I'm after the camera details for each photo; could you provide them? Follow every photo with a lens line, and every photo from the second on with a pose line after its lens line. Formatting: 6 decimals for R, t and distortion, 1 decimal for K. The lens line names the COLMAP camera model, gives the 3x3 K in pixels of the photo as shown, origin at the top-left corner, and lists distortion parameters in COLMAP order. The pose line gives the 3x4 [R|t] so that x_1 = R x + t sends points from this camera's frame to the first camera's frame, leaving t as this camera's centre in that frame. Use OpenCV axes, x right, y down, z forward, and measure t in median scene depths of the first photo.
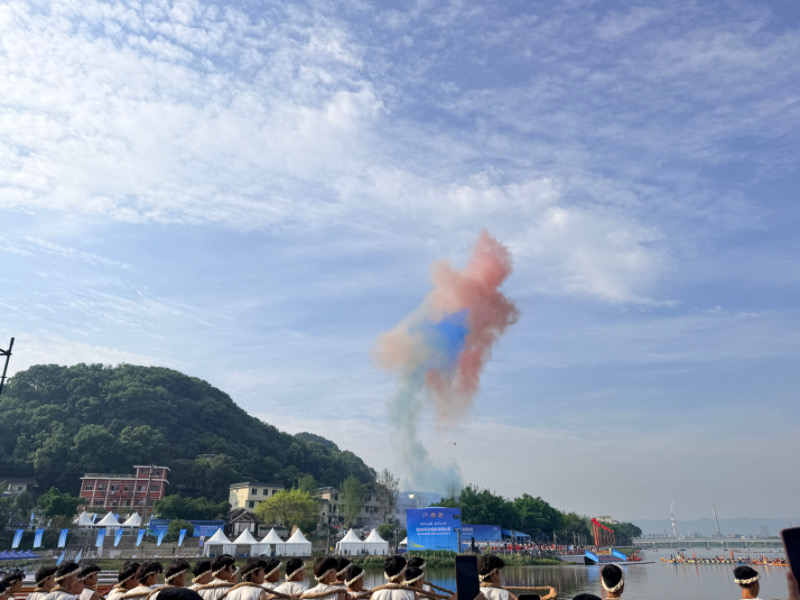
lens RADIAL K [[551.1, 0, 400.0], [0, 551.1, 300.0], [0, 0, 1]] dist [0.026907, -0.033019]
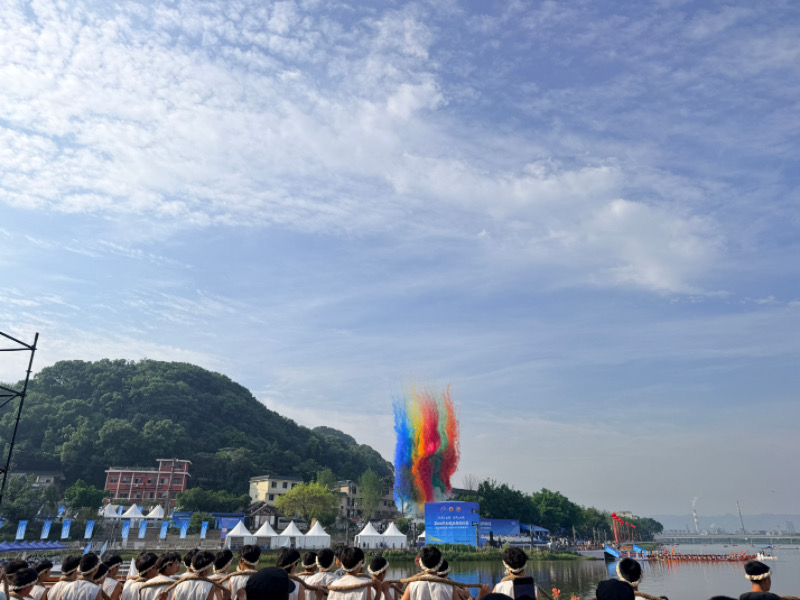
lens RADIAL K [[551.2, 0, 395.6], [0, 551.2, 299.4], [0, 0, 1]] dist [0.025131, -0.029852]
pose [[0.999274, -0.008005, -0.037251, -0.113516], [0.008337, 0.999927, 0.008744, -0.011151], [0.037178, -0.009048, 0.999268, -0.018375]]
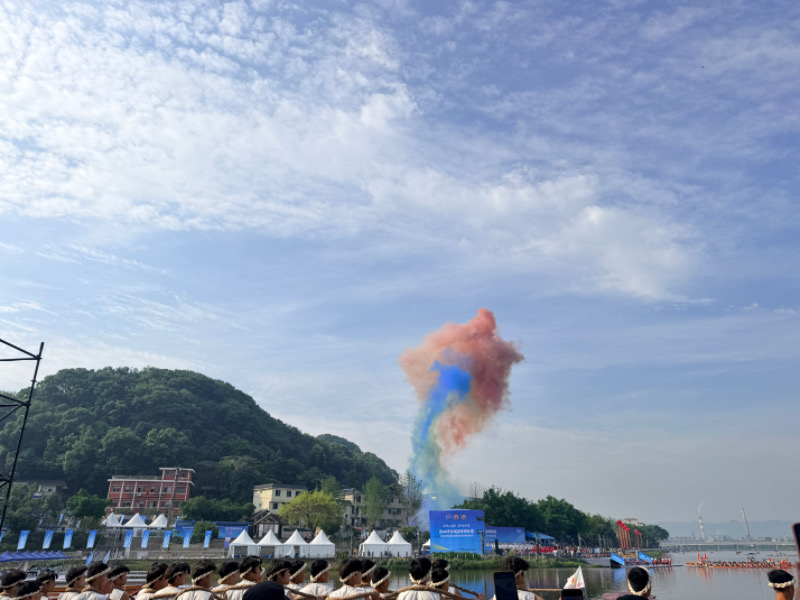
lens RADIAL K [[551.8, 0, 402.4], [0, 551.8, 299.8], [0, 0, 1]] dist [0.021571, -0.026788]
pose [[0.999408, -0.010963, -0.032624, -0.039710], [0.010867, 0.999936, -0.003118, -0.003882], [0.032656, 0.002762, 0.999463, -0.006885]]
